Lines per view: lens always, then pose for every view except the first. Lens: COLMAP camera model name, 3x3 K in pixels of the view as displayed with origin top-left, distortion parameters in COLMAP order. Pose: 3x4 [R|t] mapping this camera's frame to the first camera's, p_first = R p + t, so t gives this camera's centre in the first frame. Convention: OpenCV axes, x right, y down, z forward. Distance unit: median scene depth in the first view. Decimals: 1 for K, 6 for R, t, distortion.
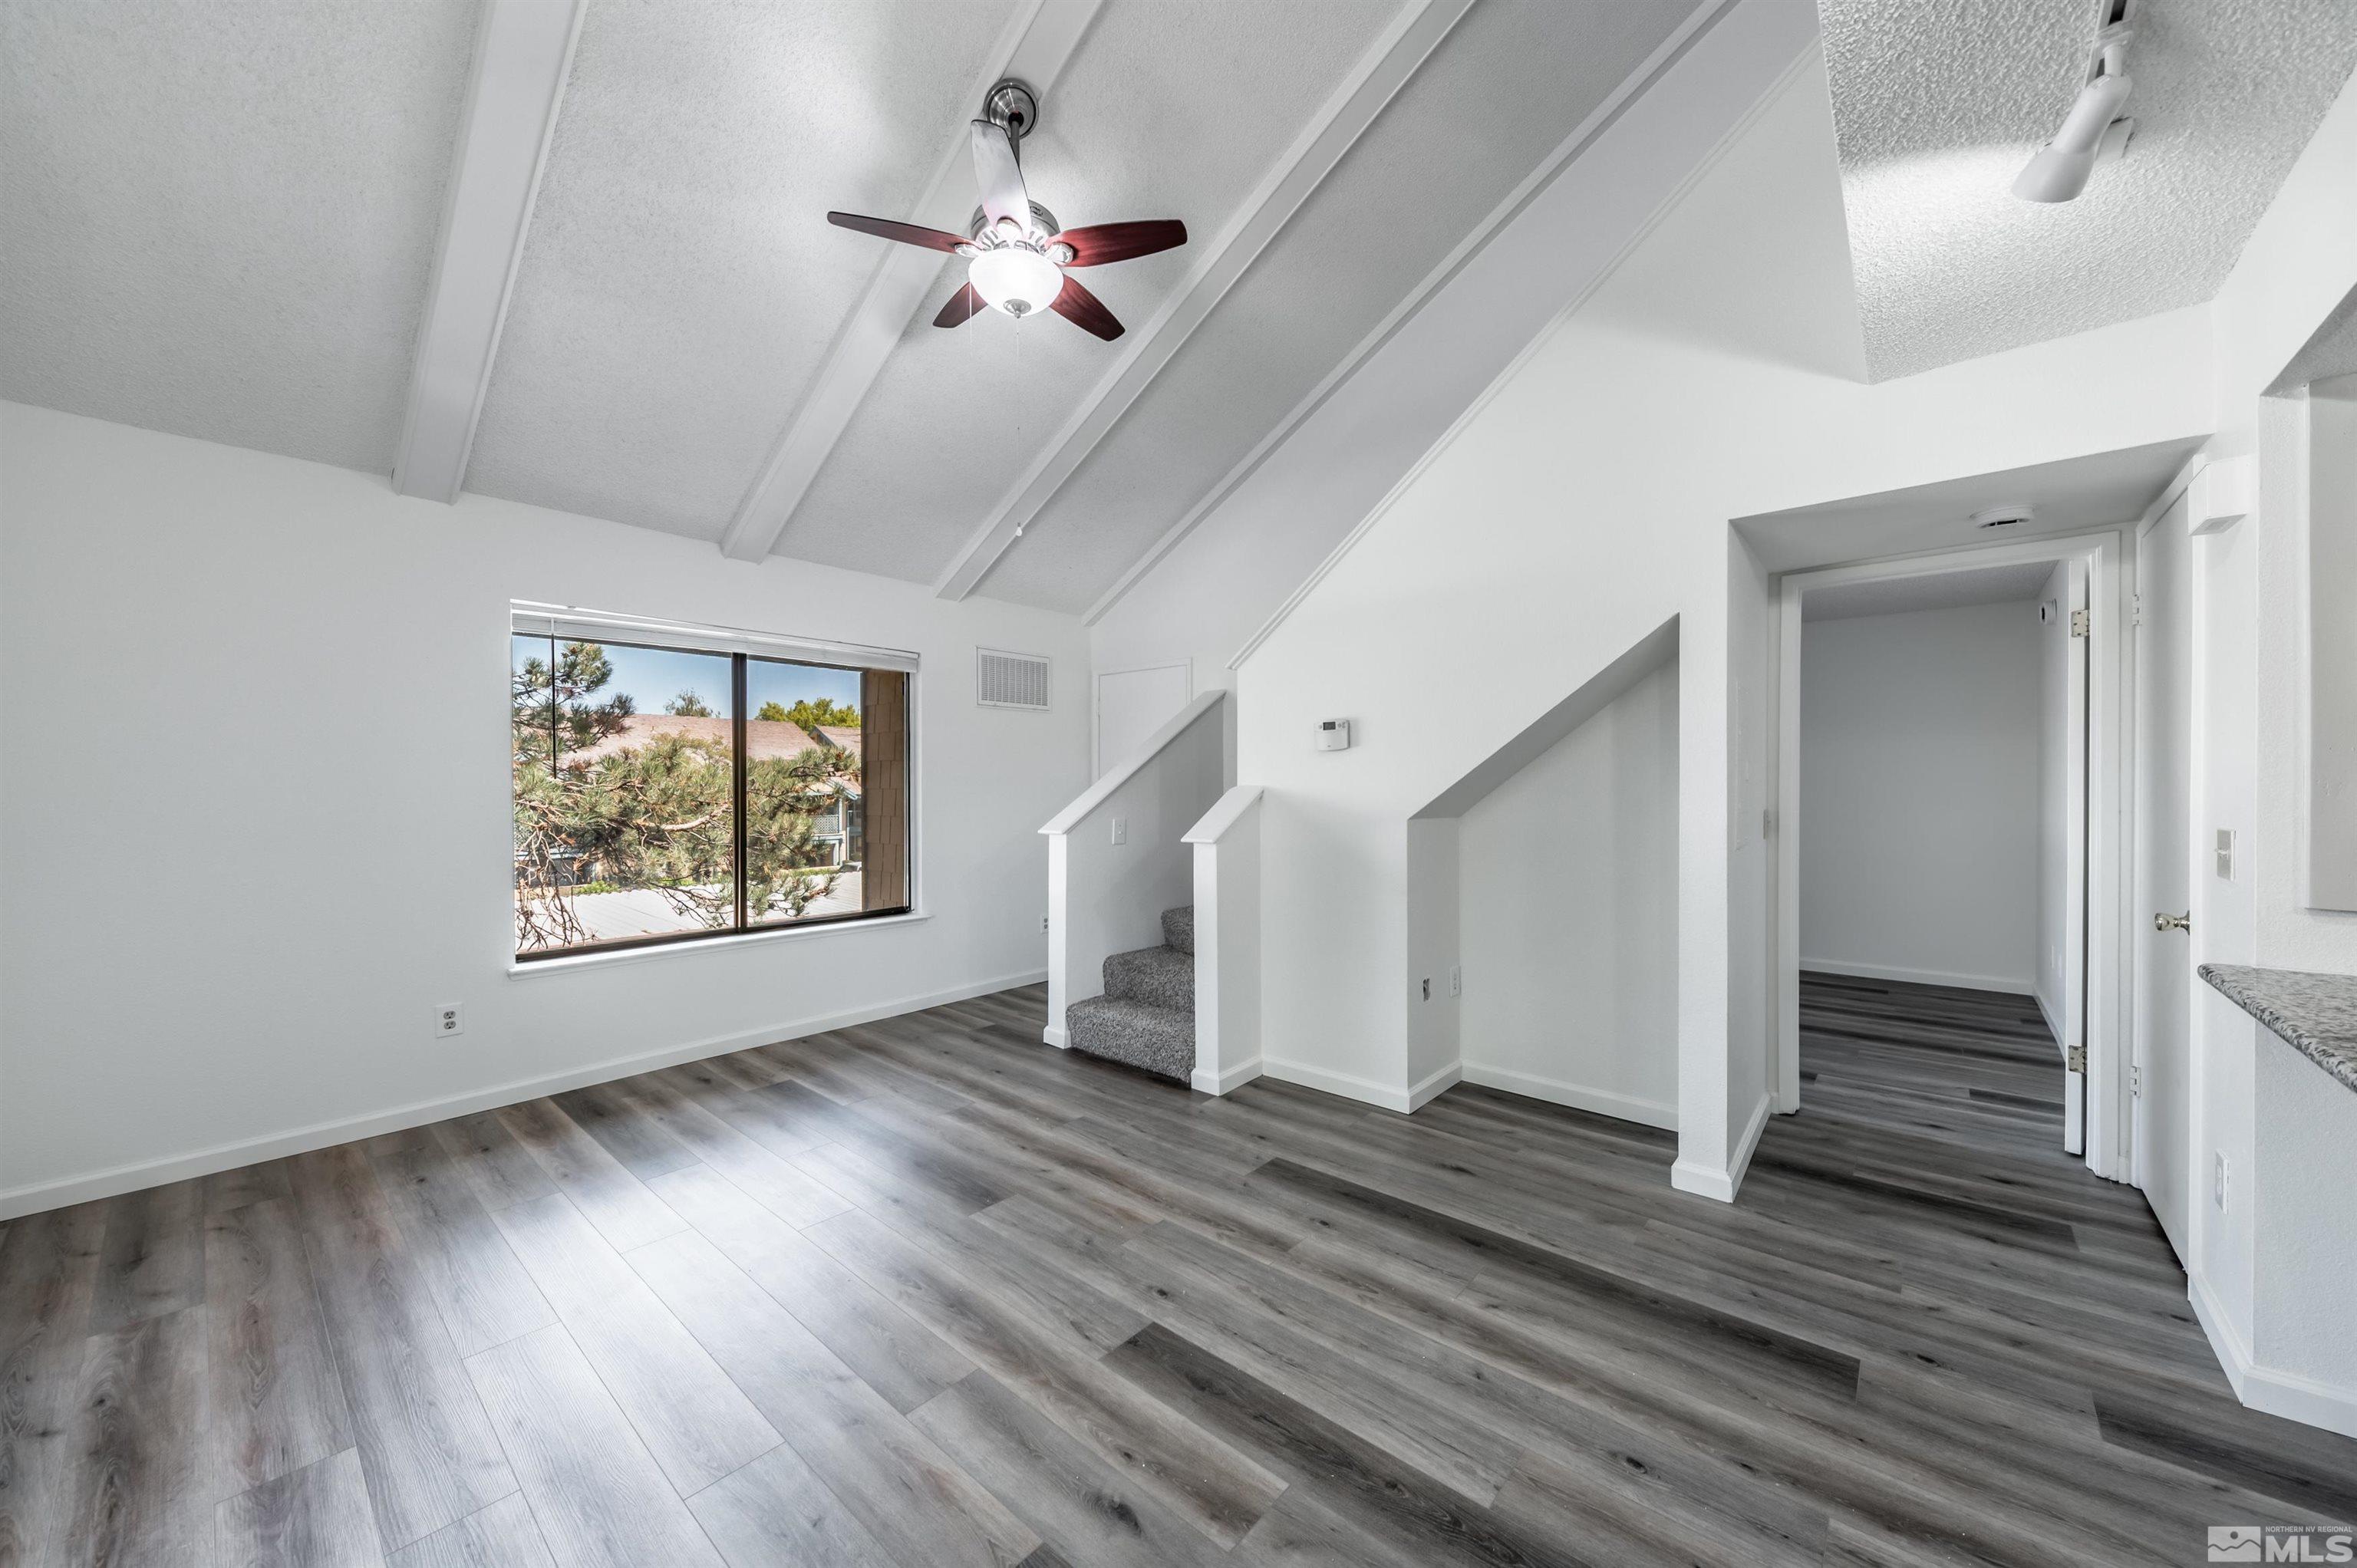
lens RADIAL K [[835.3, 0, 1182.5], [0, 835.3, 793.2], [0, 0, 1]] dist [0.020631, -0.005857]
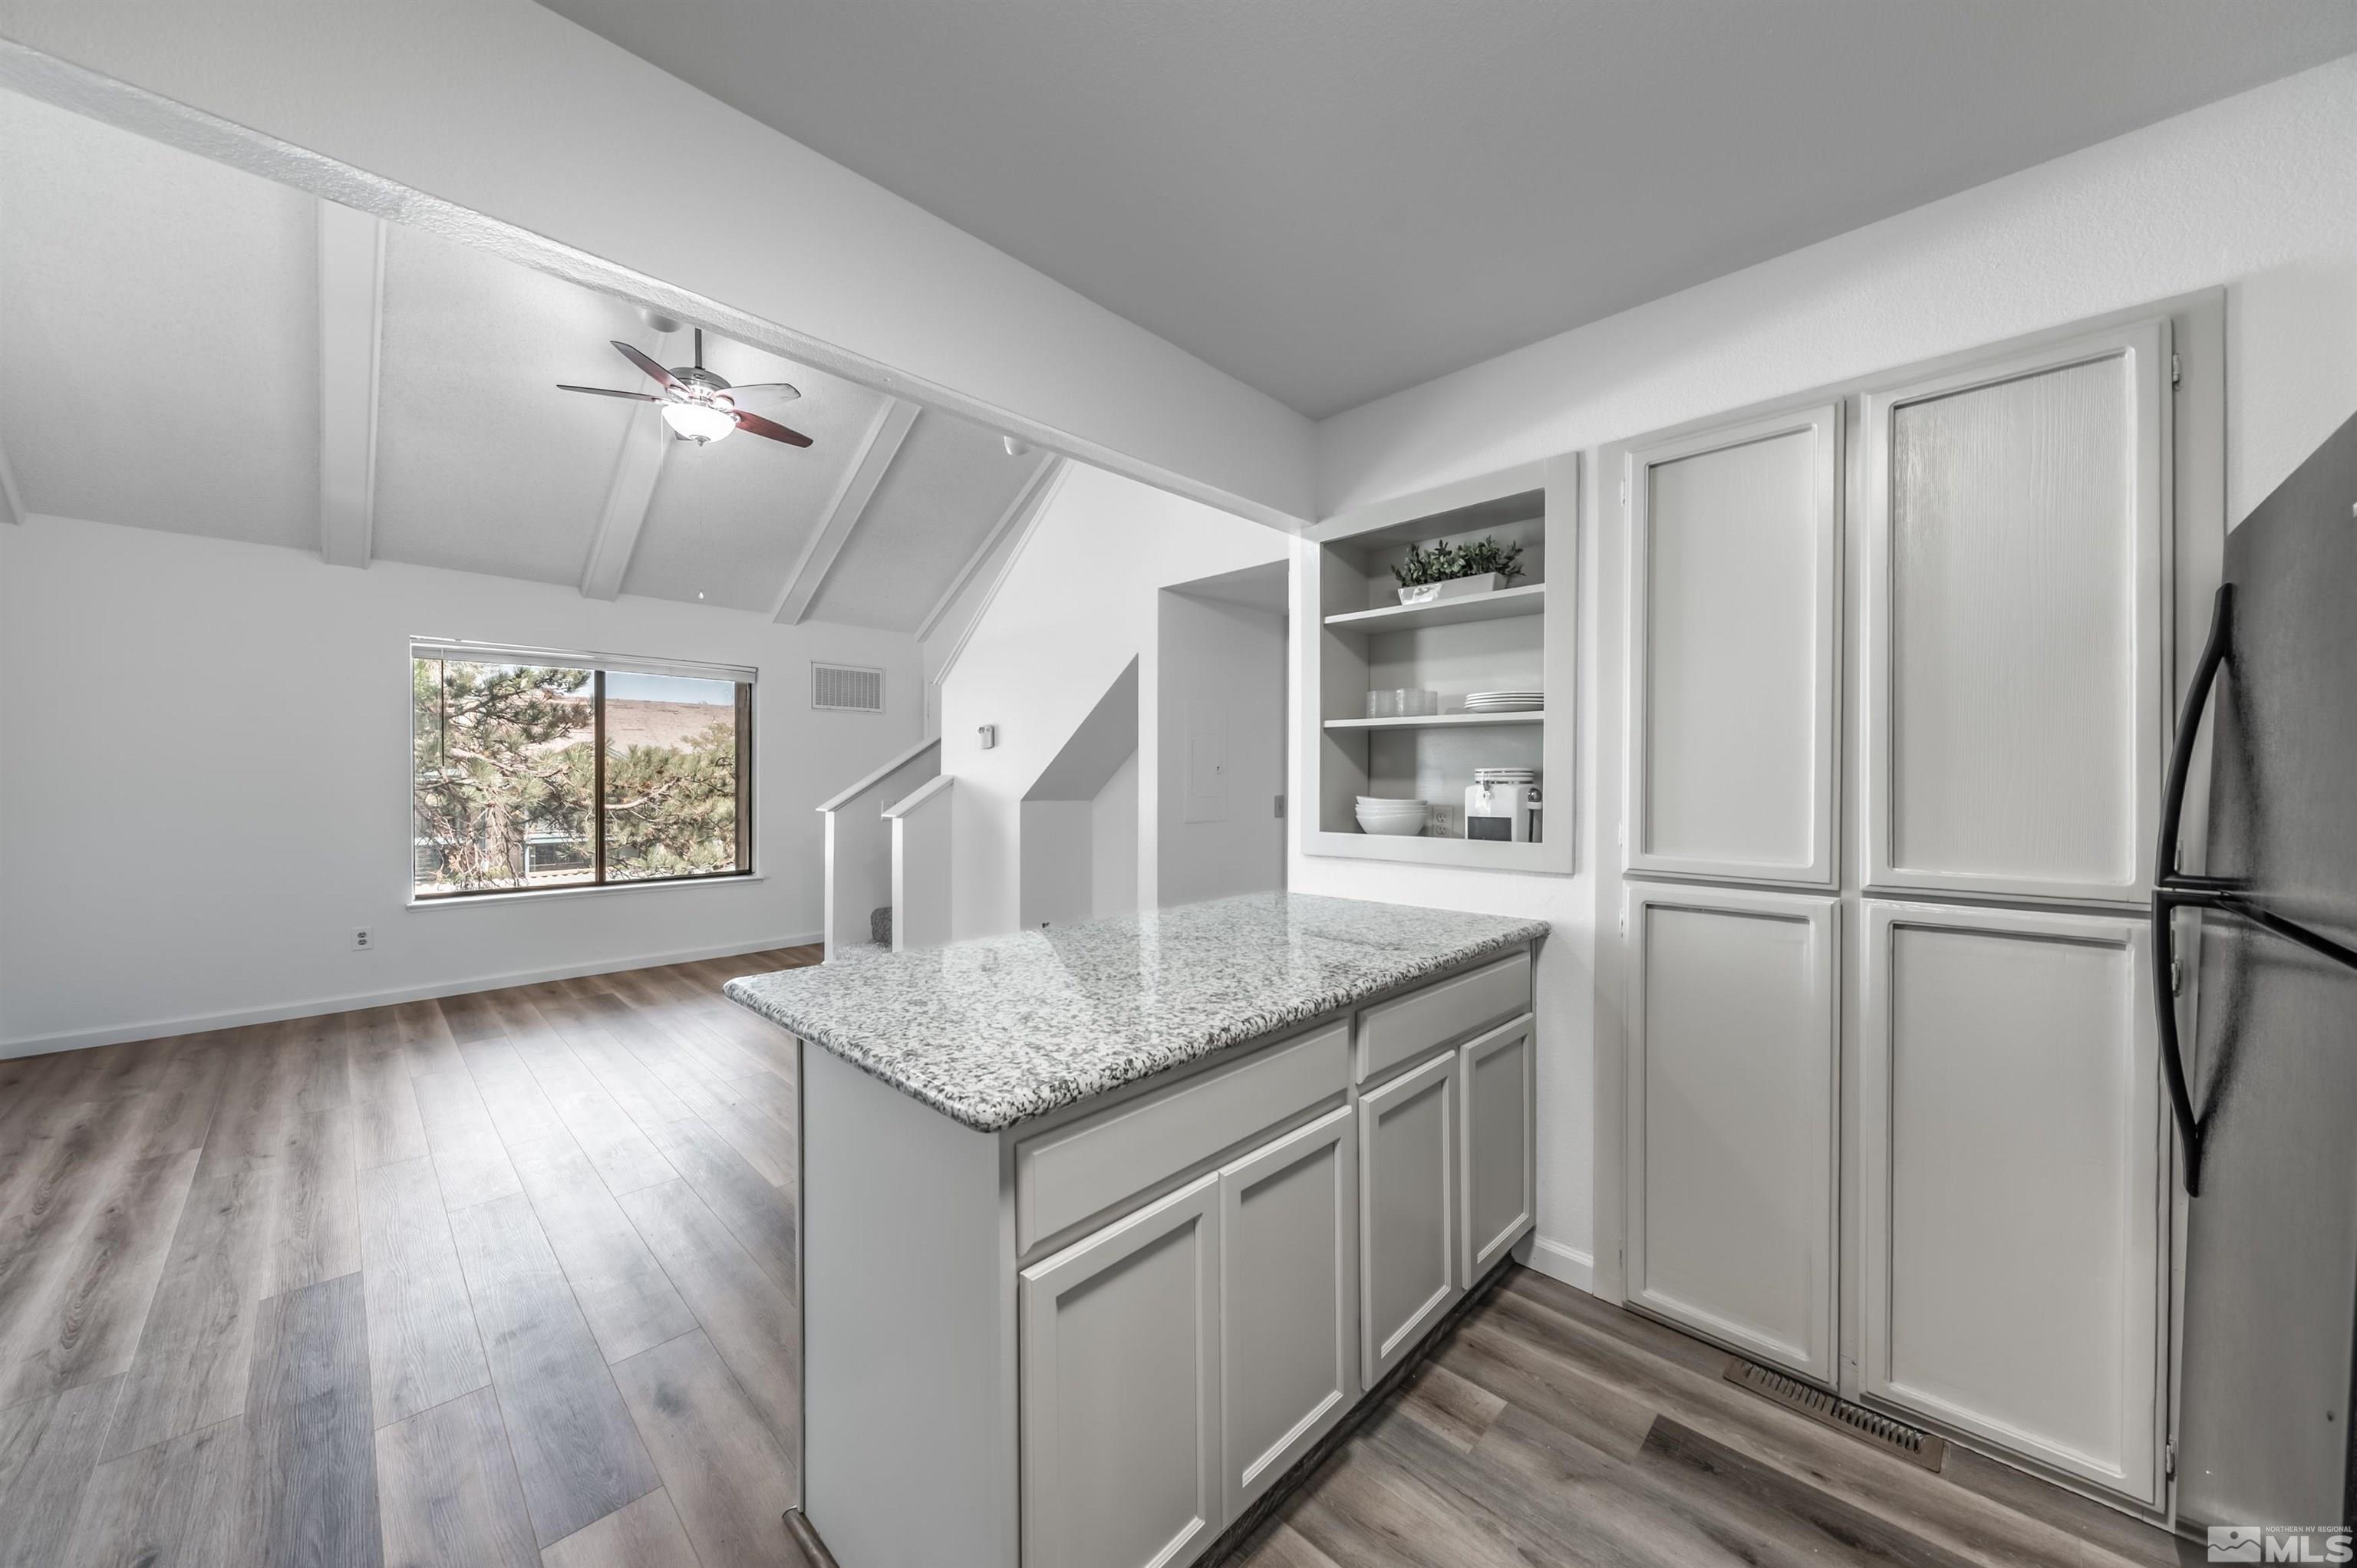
lens RADIAL K [[848.8, 0, 1202.7], [0, 848.8, 794.5], [0, 0, 1]] dist [0.002434, 0.000072]
pose [[0.998189, 0.009401, -0.059417, 0.763688], [-0.008325, 0.999797, 0.018342, -0.014559], [0.059577, -0.017814, 0.998065, -0.404413]]
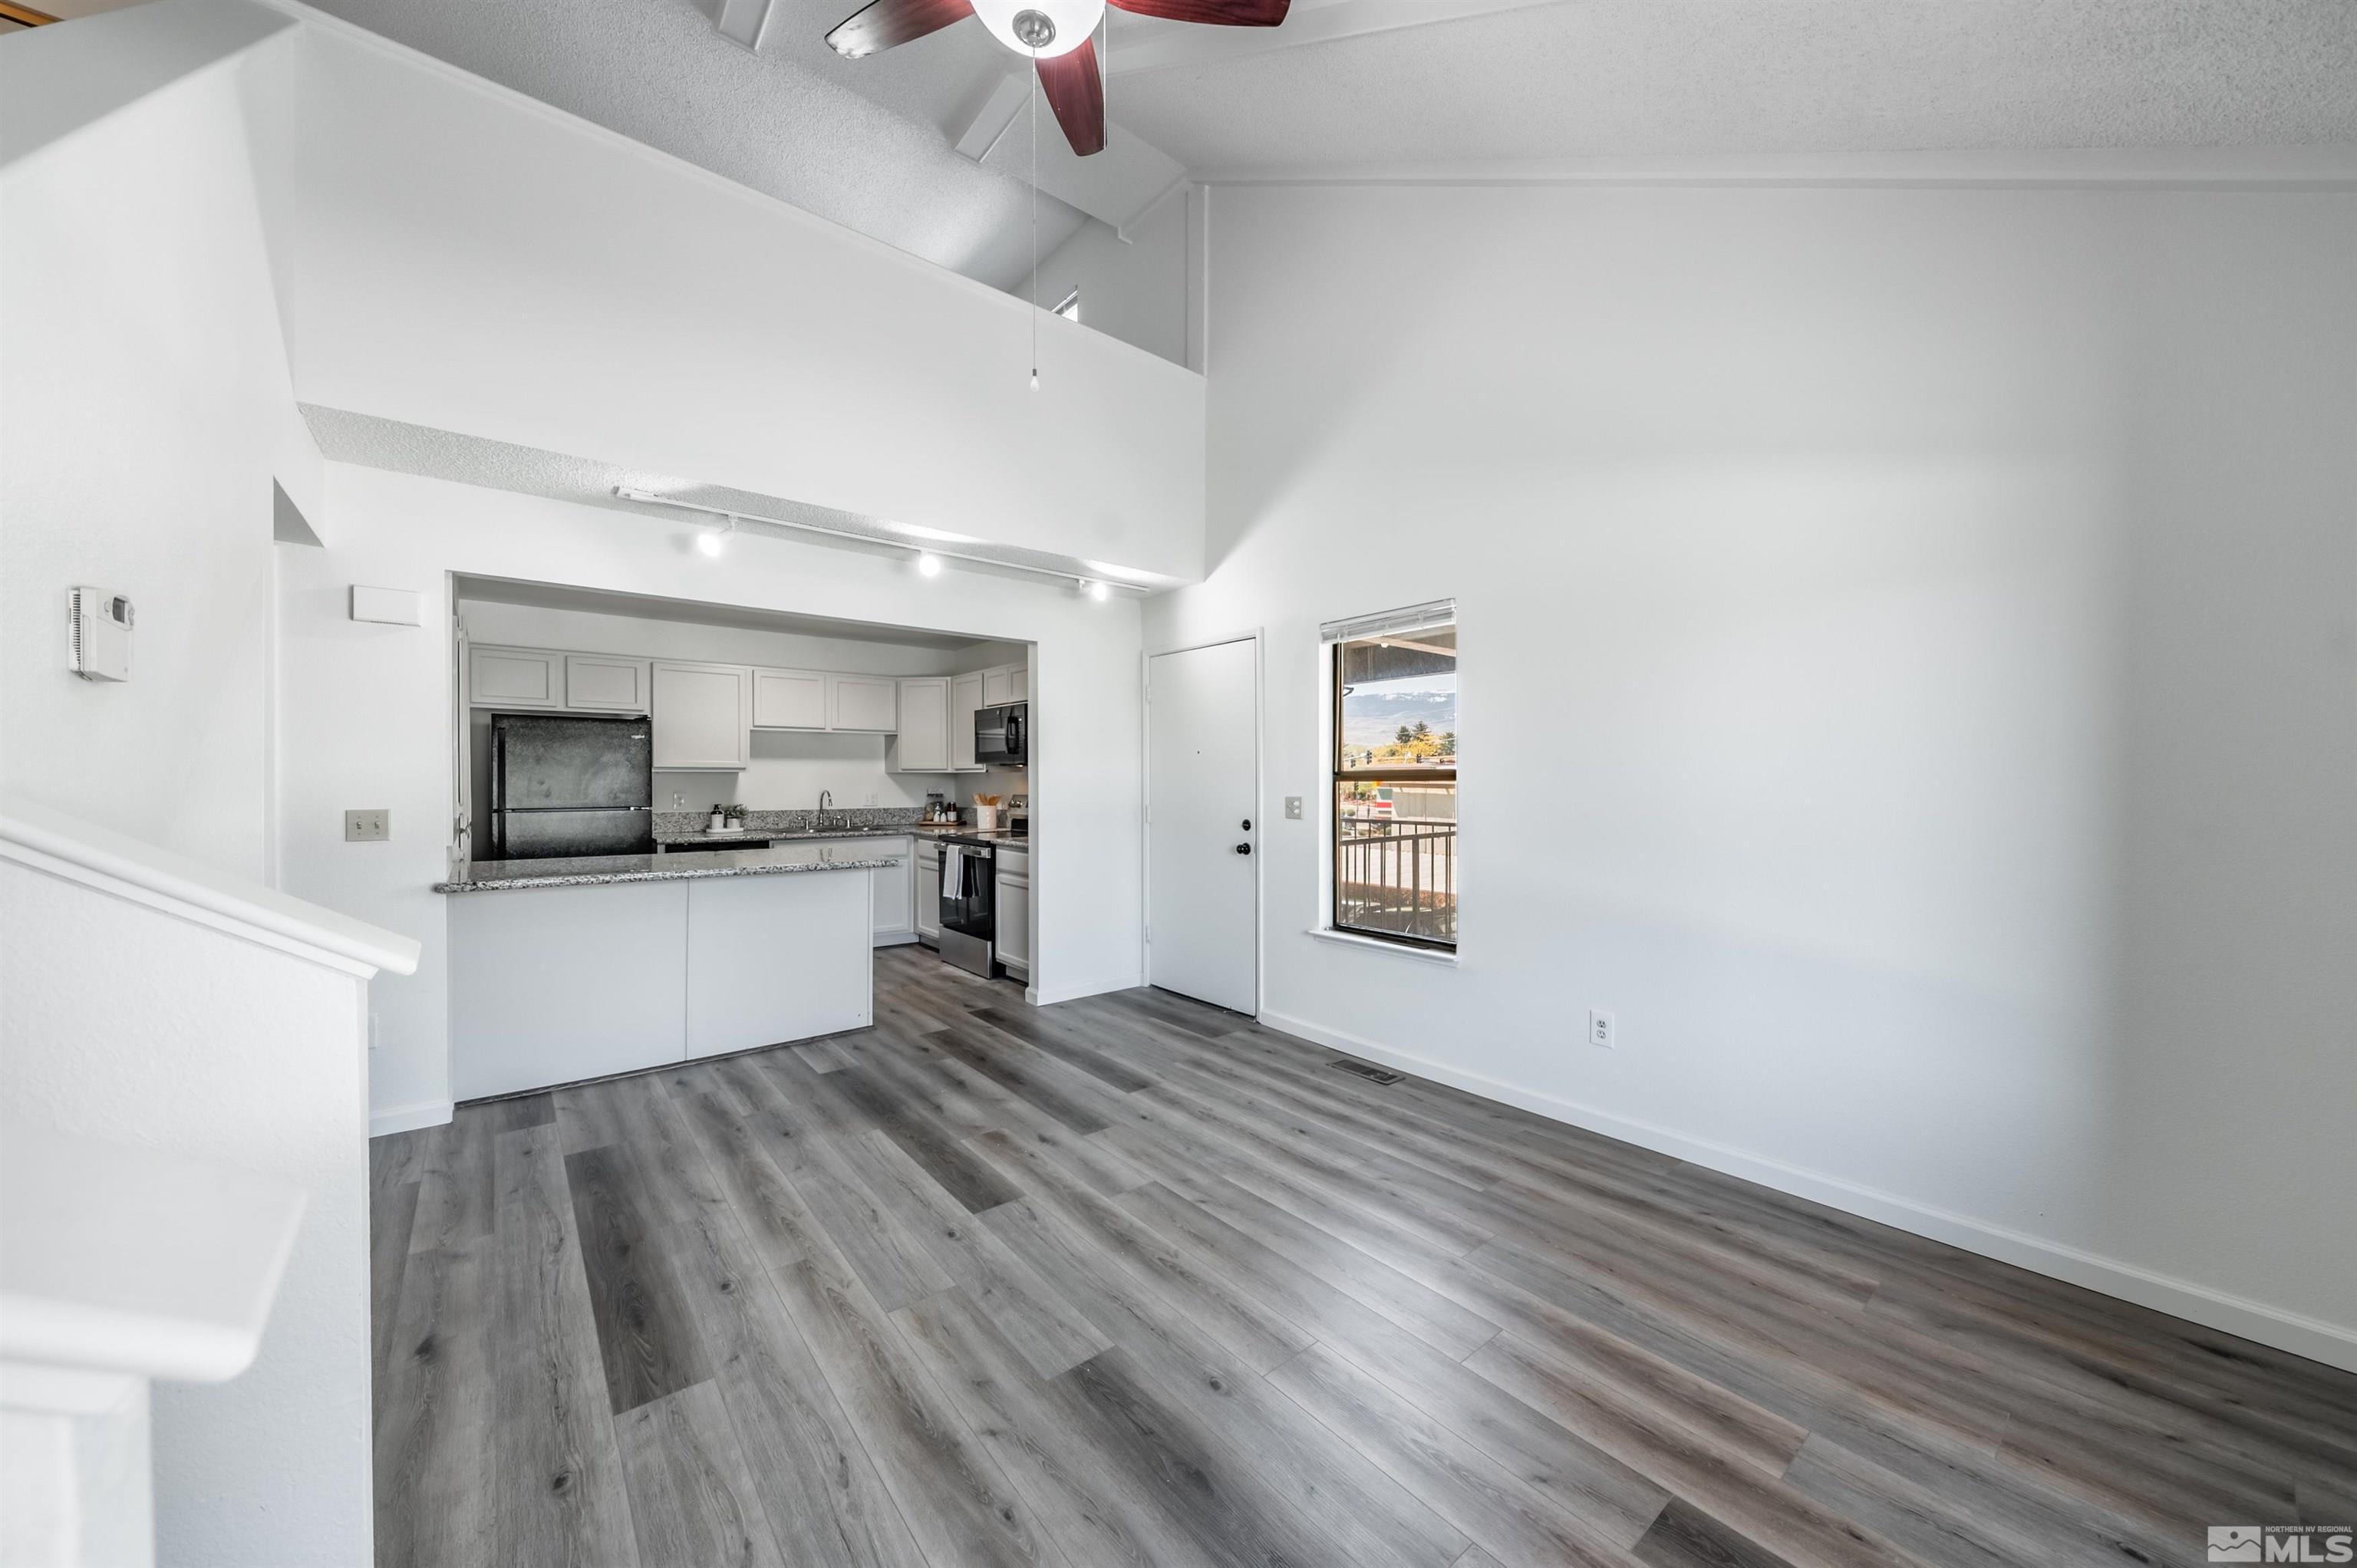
lens RADIAL K [[821.6, 0, 1189.0], [0, 821.6, 780.3], [0, 0, 1]] dist [0.009162, -0.000118]
pose [[-0.986323, 0.004253, 0.164767, -0.427254], [0.005610, 0.999954, 0.007771, -0.023773], [-0.164726, 0.008589, -0.986302, 1.649764]]
